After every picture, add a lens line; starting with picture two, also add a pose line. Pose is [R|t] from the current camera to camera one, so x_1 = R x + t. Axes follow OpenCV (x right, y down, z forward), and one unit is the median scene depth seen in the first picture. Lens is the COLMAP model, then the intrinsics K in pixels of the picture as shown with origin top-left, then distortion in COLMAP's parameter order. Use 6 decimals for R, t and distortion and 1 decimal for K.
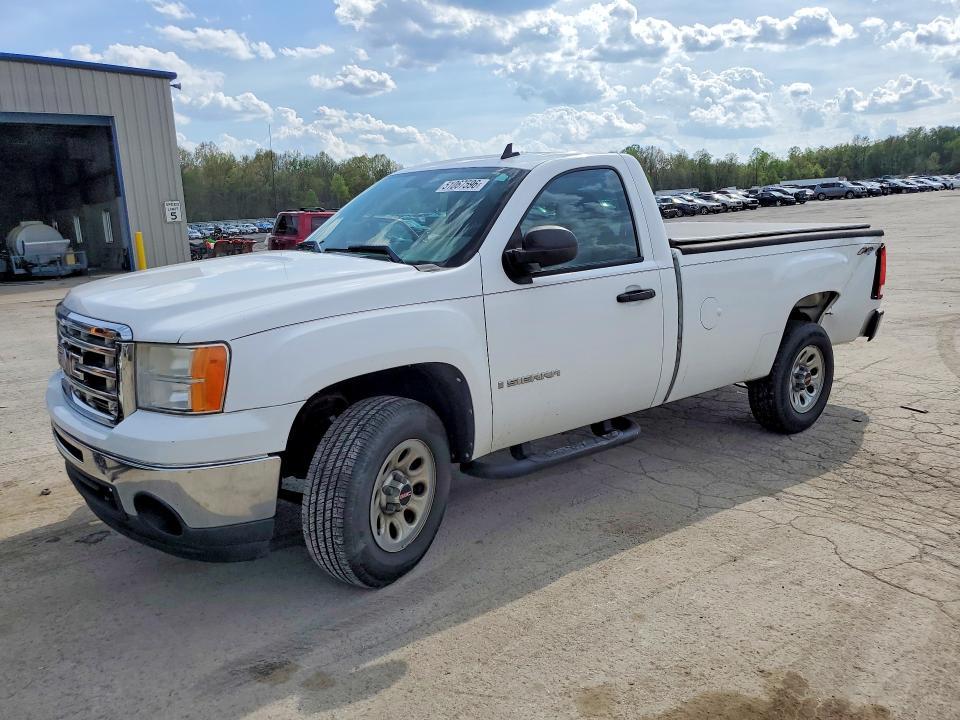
lens RADIAL K [[792.6, 0, 480.0], [0, 792.6, 360.0], [0, 0, 1]] dist [-0.007418, -0.008464]
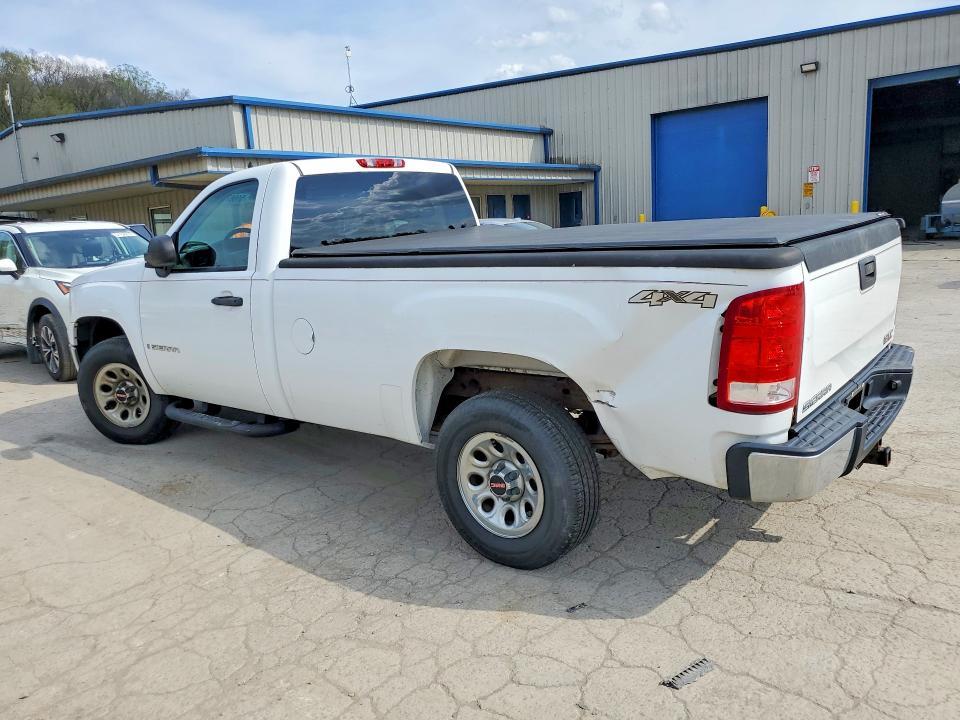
lens RADIAL K [[792.6, 0, 480.0], [0, 792.6, 360.0], [0, 0, 1]] dist [-0.007418, -0.008464]
pose [[0.180987, 0.201755, -0.962569, 1.169451], [-0.132846, 0.974777, 0.179336, -0.215557], [0.974472, 0.095416, 0.203225, 1.001380]]
